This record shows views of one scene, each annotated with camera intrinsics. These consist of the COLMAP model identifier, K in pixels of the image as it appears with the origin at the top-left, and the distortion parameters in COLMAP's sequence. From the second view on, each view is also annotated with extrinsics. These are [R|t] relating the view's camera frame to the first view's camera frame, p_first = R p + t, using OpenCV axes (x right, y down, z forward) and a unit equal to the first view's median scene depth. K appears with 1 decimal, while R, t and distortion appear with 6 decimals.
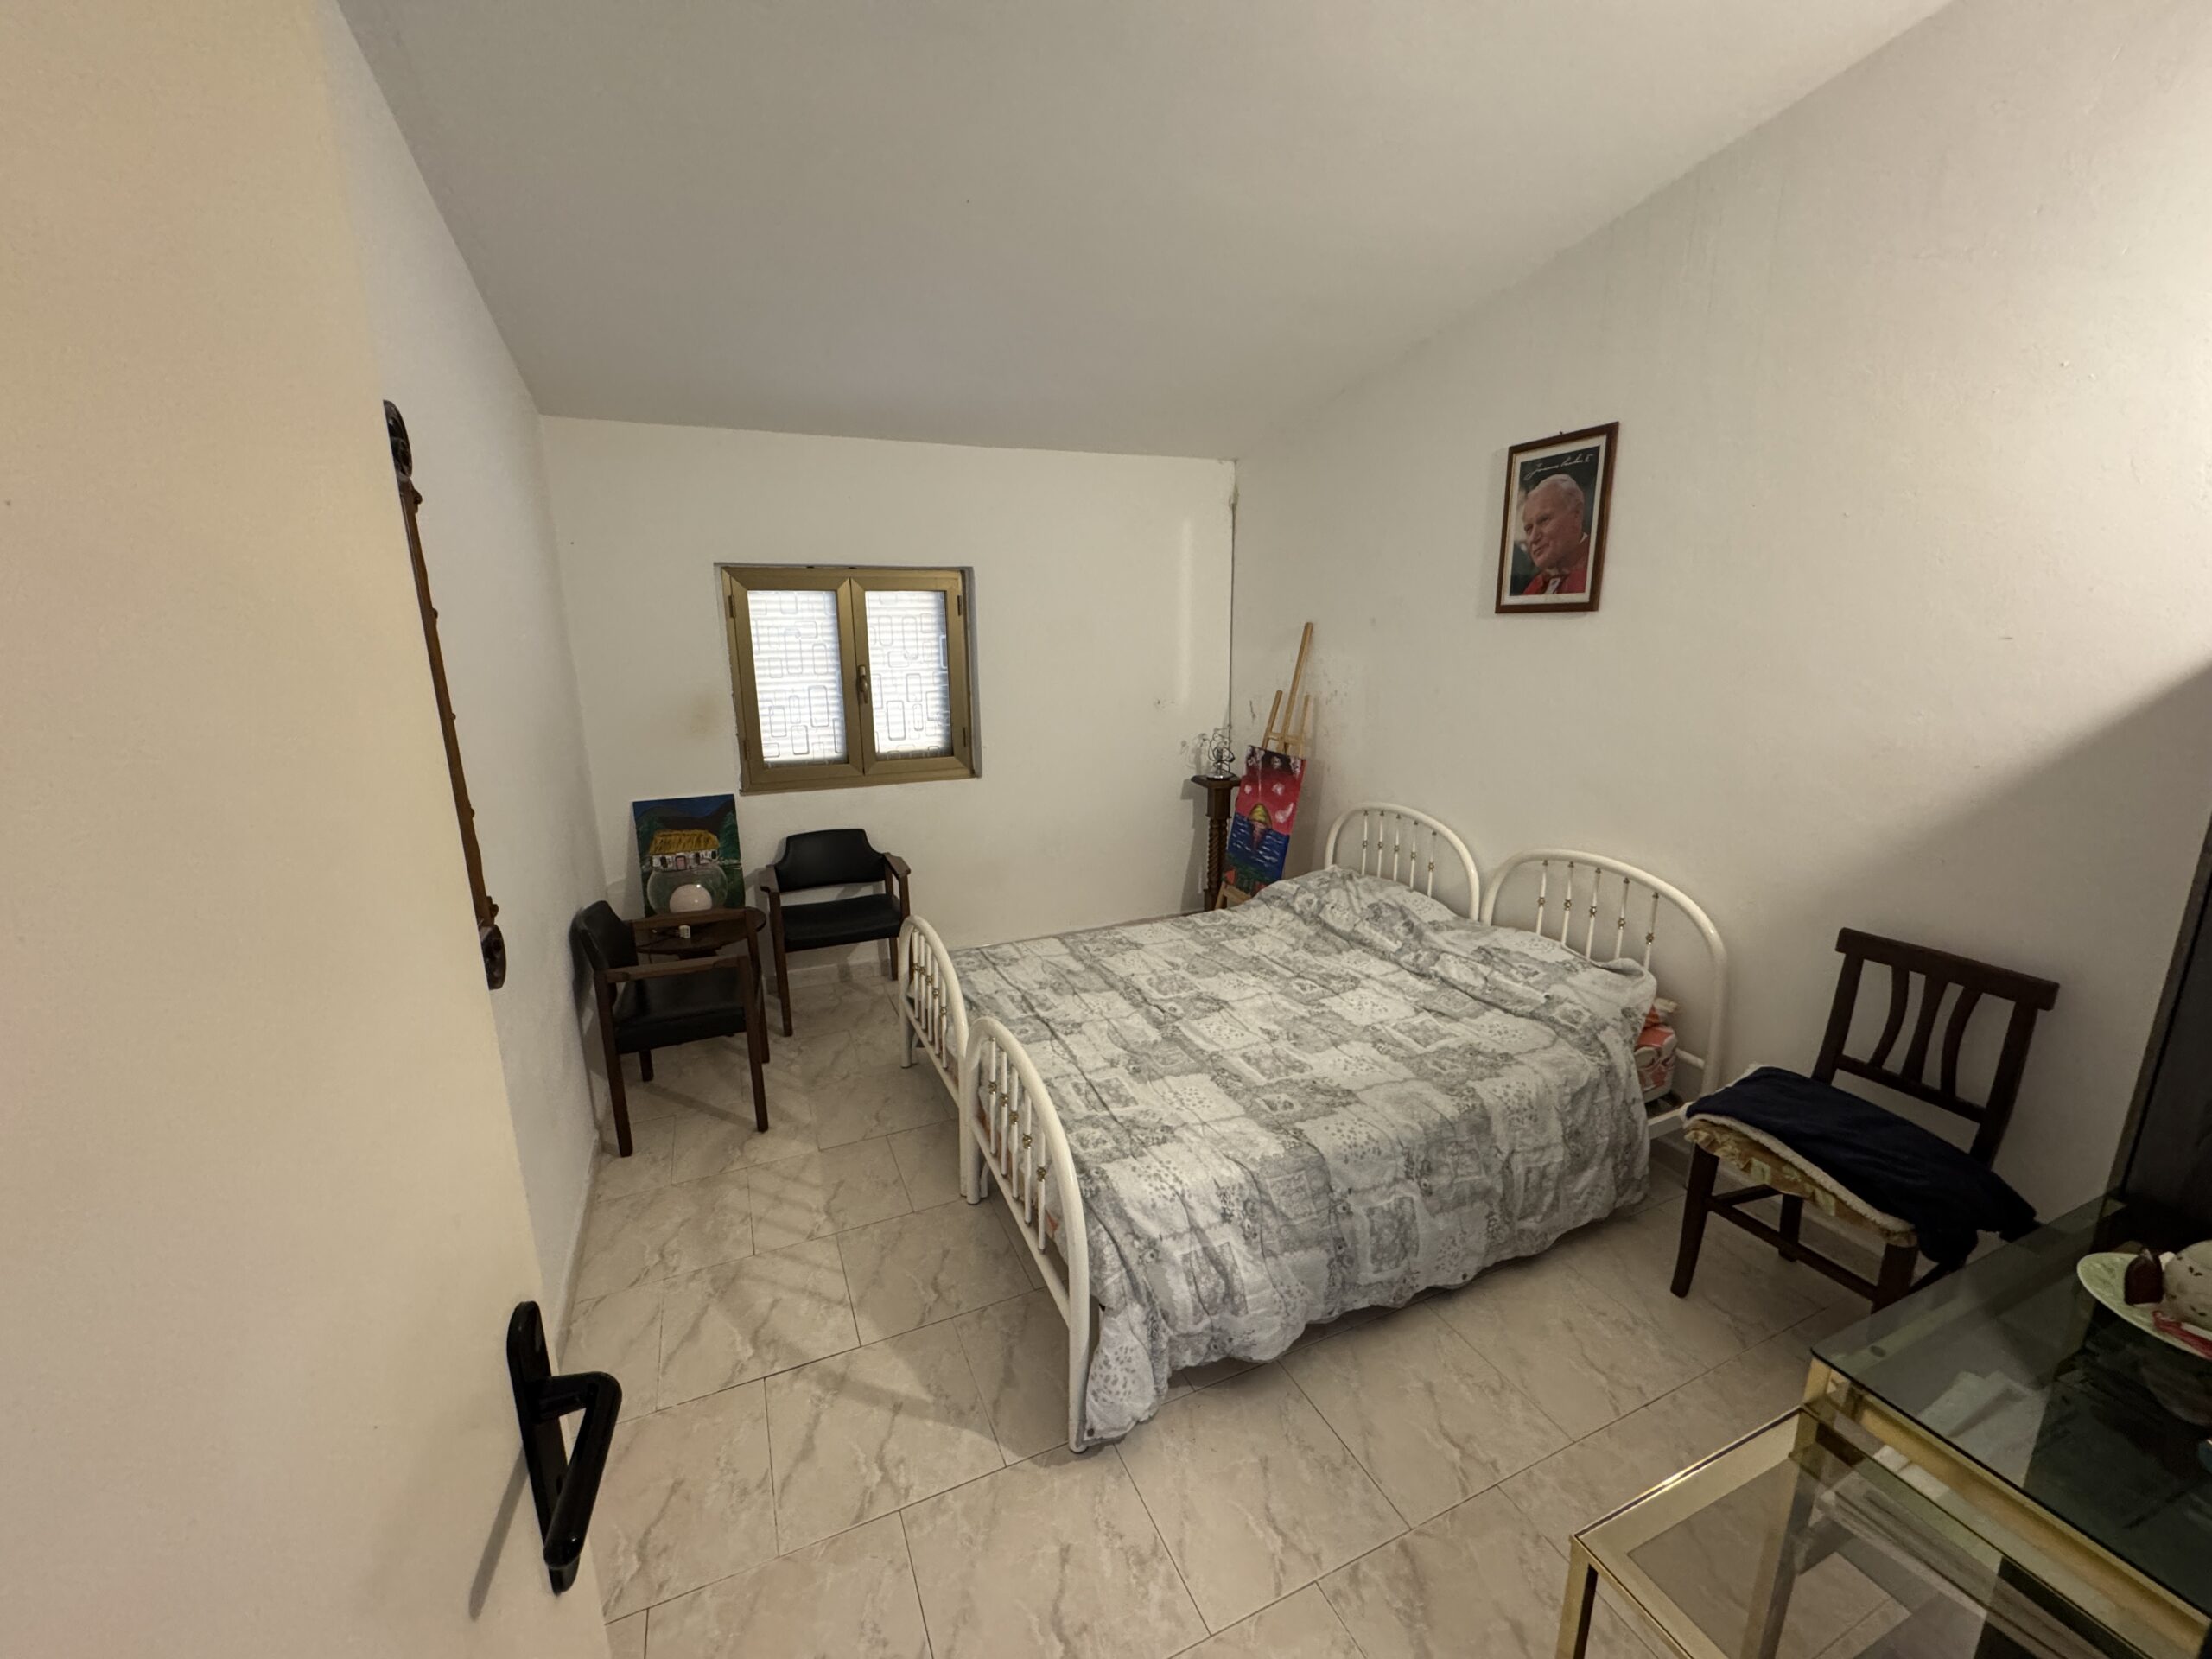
lens RADIAL K [[895.7, 0, 1099.2], [0, 895.7, 838.5], [0, 0, 1]] dist [-0.005339, 0.000808]
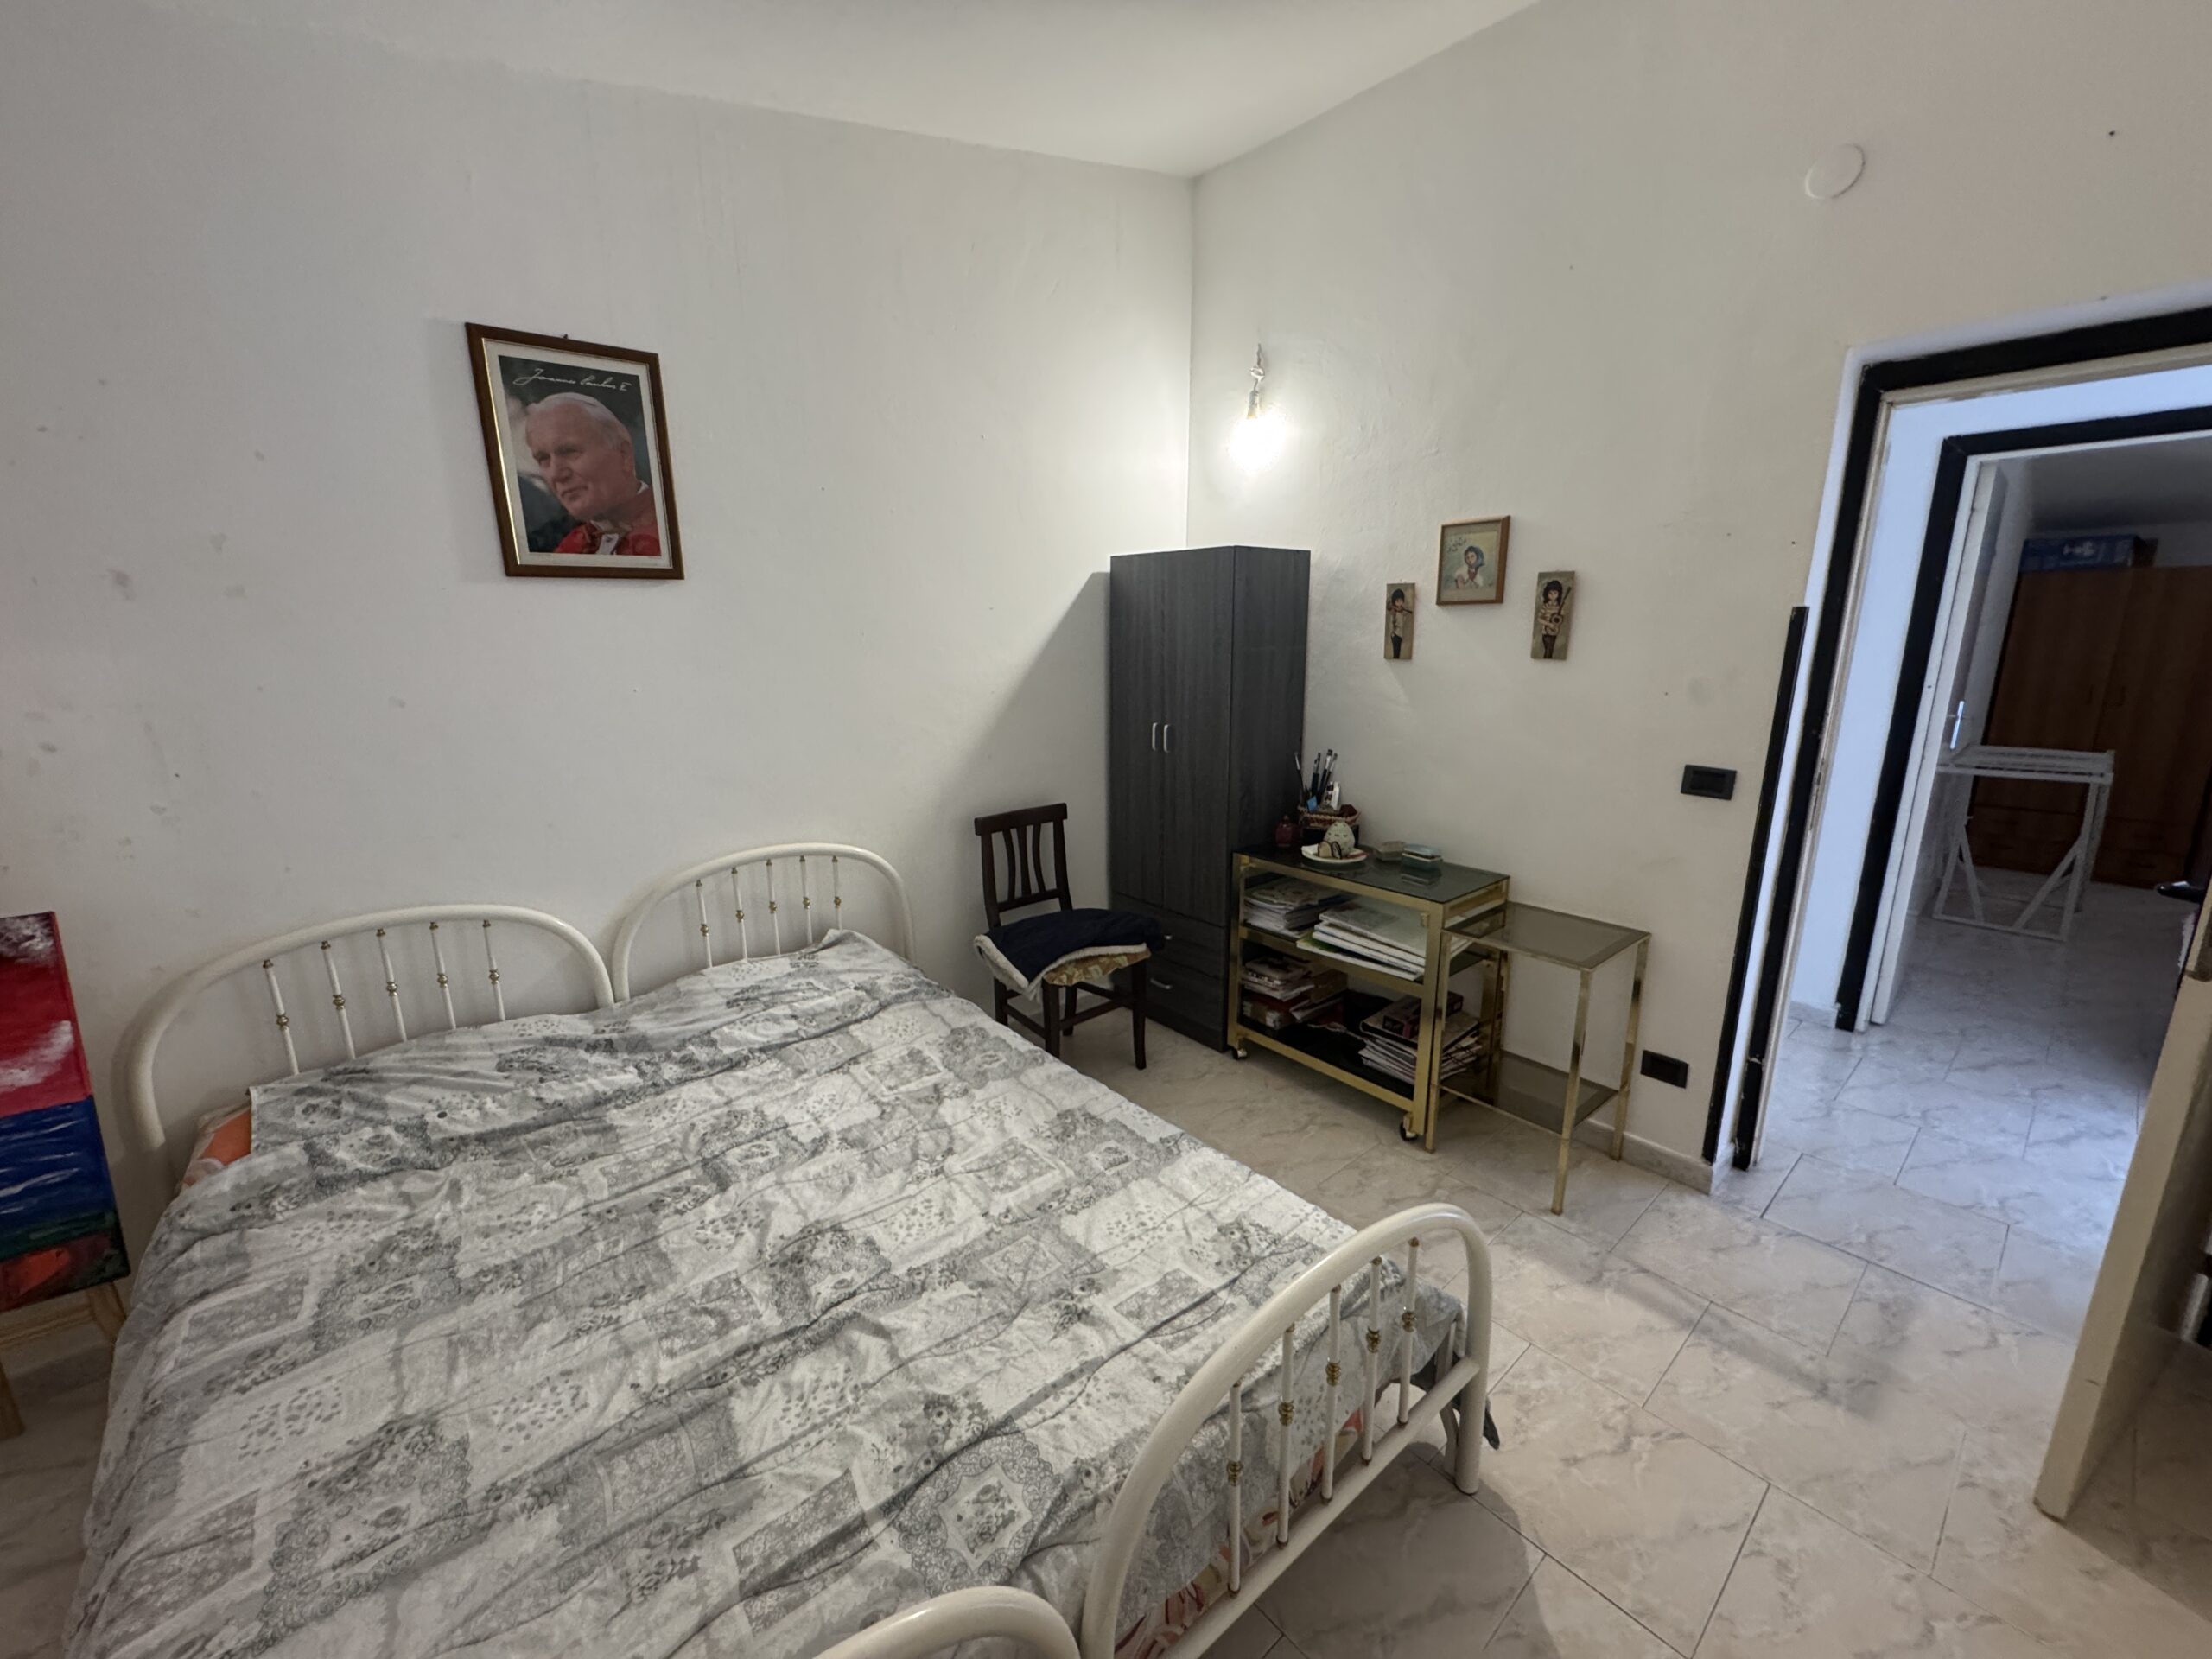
lens RADIAL K [[895.7, 0, 1097.4], [0, 895.7, 832.8], [0, 0, 1]] dist [-0.005339, 0.000808]
pose [[-0.300862, -0.205154, 0.931340, -0.391405], [0.234457, 0.930703, 0.280753, -0.168862], [-0.924398, 0.302827, -0.231913, 0.869456]]
